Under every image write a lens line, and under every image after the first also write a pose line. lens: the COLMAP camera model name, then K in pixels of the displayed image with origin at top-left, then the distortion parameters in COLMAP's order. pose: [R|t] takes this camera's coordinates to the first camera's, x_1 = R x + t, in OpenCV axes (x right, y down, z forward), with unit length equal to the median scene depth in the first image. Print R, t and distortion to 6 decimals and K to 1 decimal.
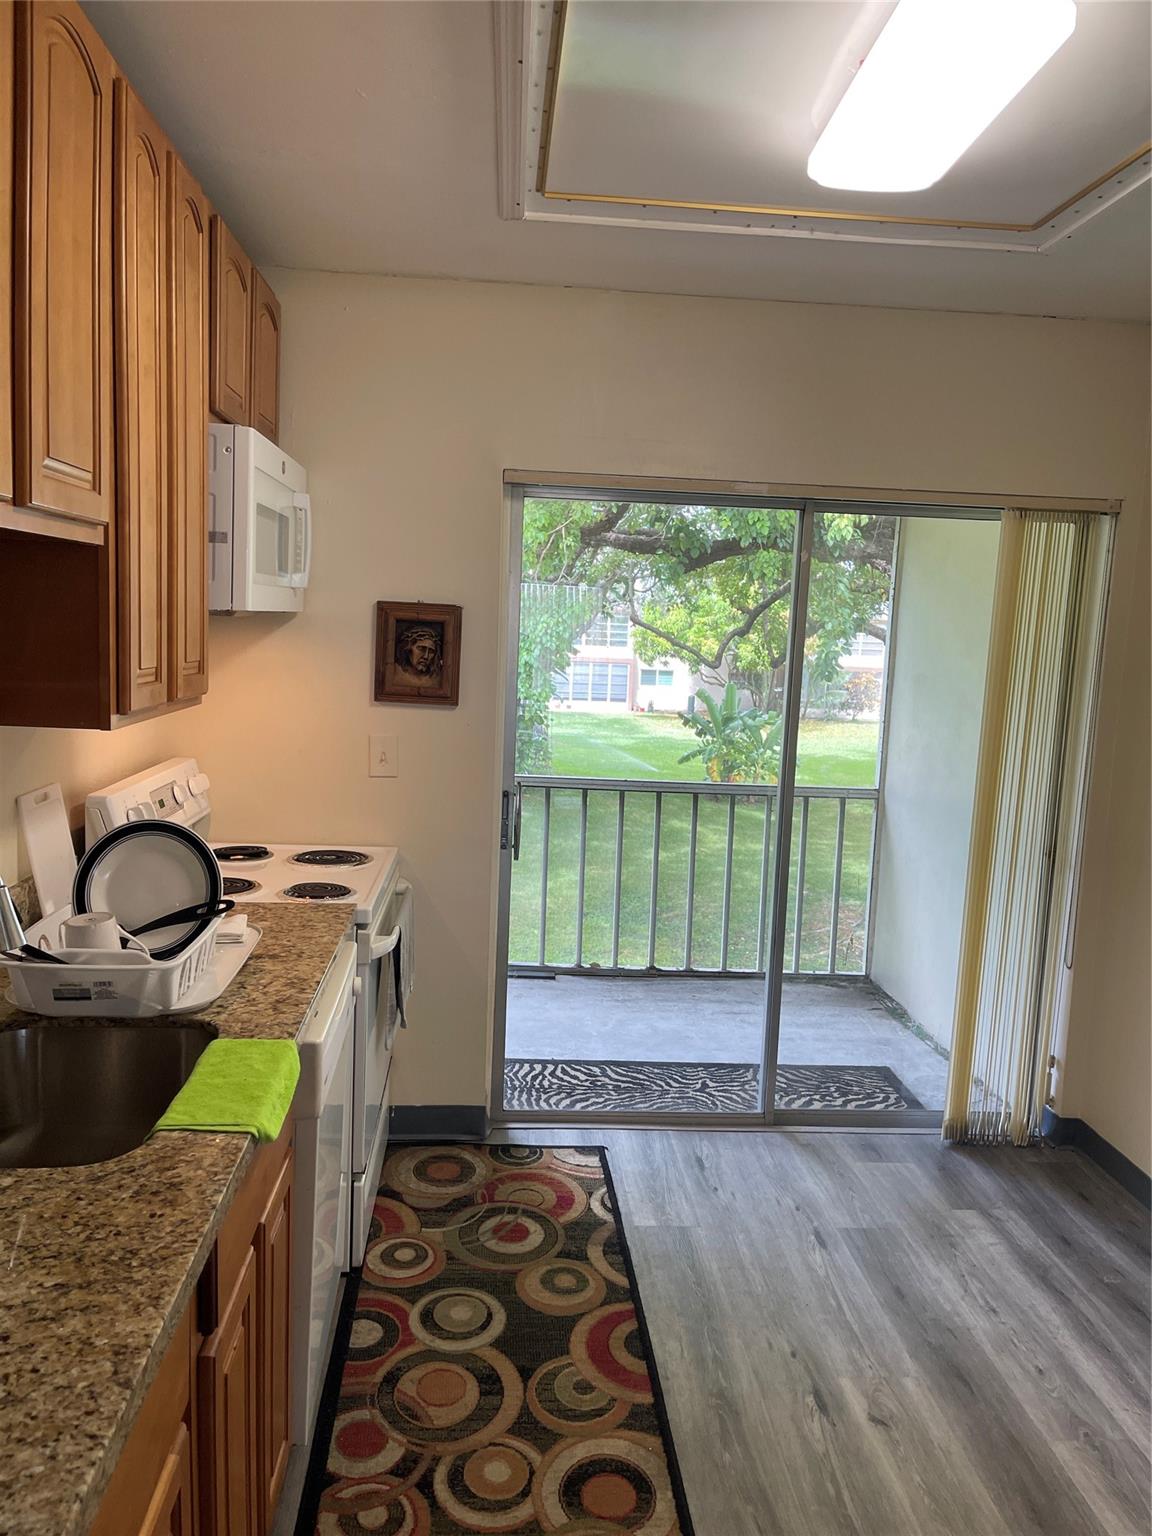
lens RADIAL K [[1159.0, 0, 575.0], [0, 1159.0, 770.6], [0, 0, 1]] dist [0.011334, -0.003810]
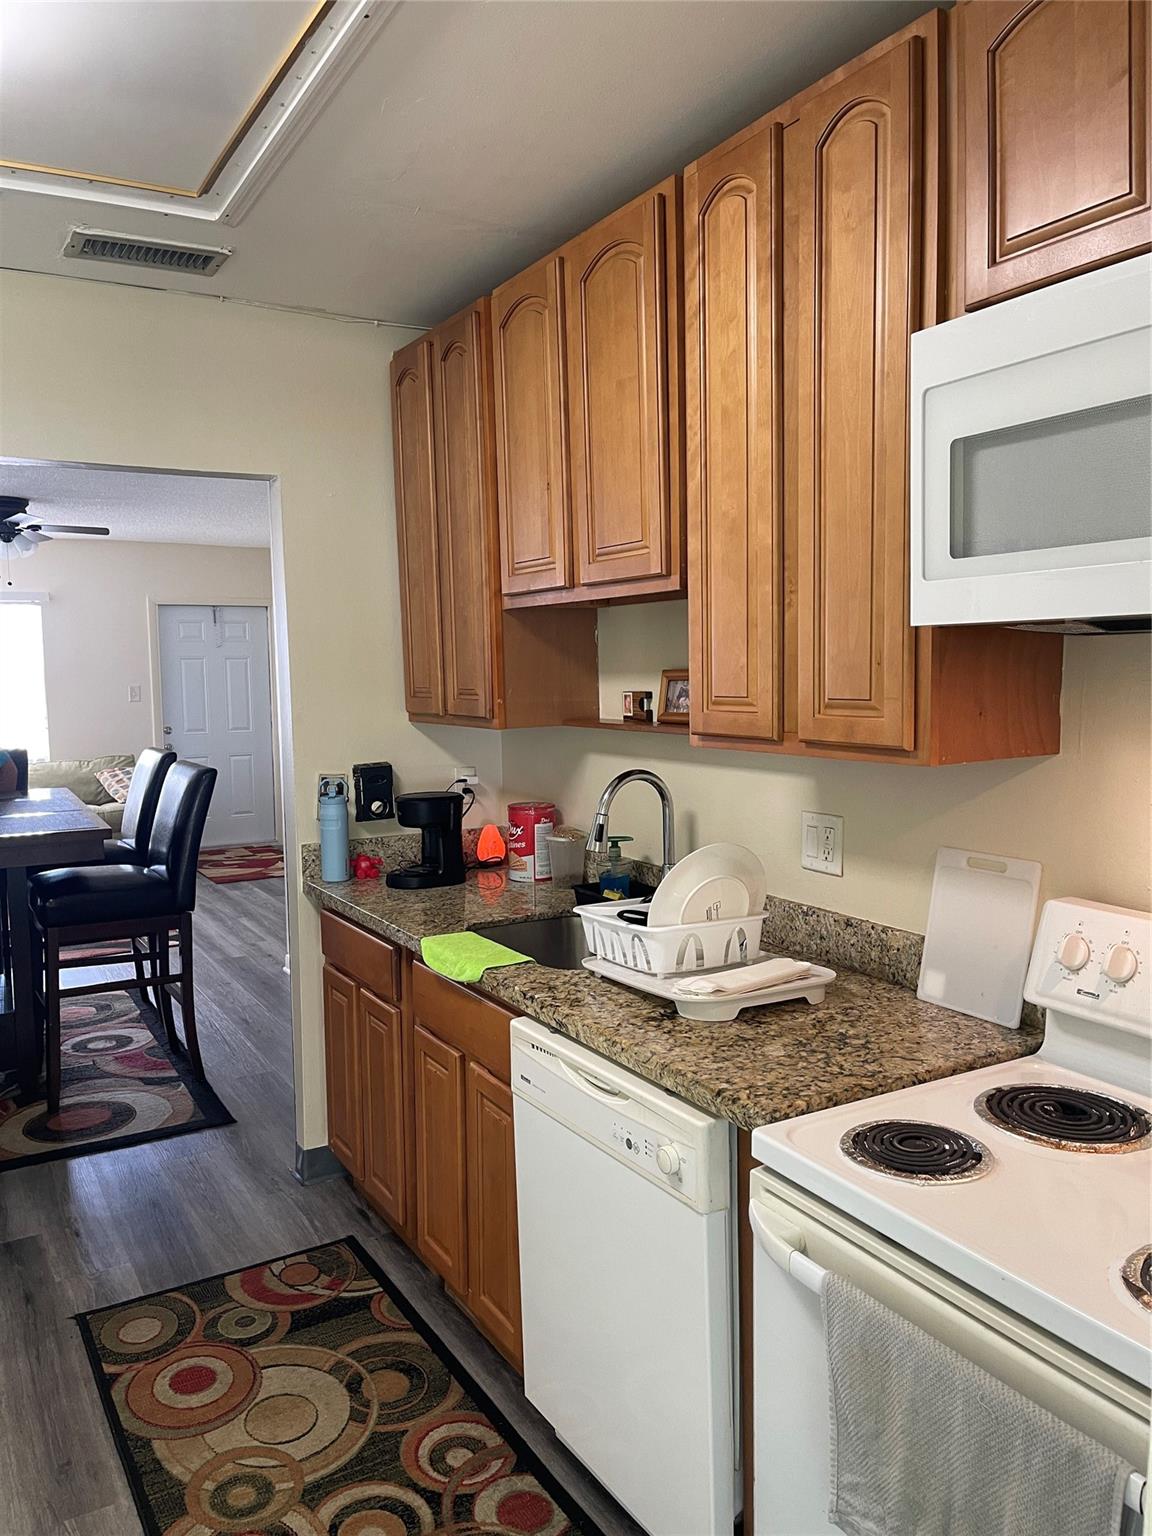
lens RADIAL K [[1159.0, 0, 575.0], [0, 1159.0, 764.1], [0, 0, 1]] dist [0.011334, -0.003810]
pose [[-0.895012, 0.001370, -0.446041, 0.210433], [-0.086732, 0.980374, 0.177046, -0.199633], [0.437529, 0.197144, -0.877327, 1.814696]]
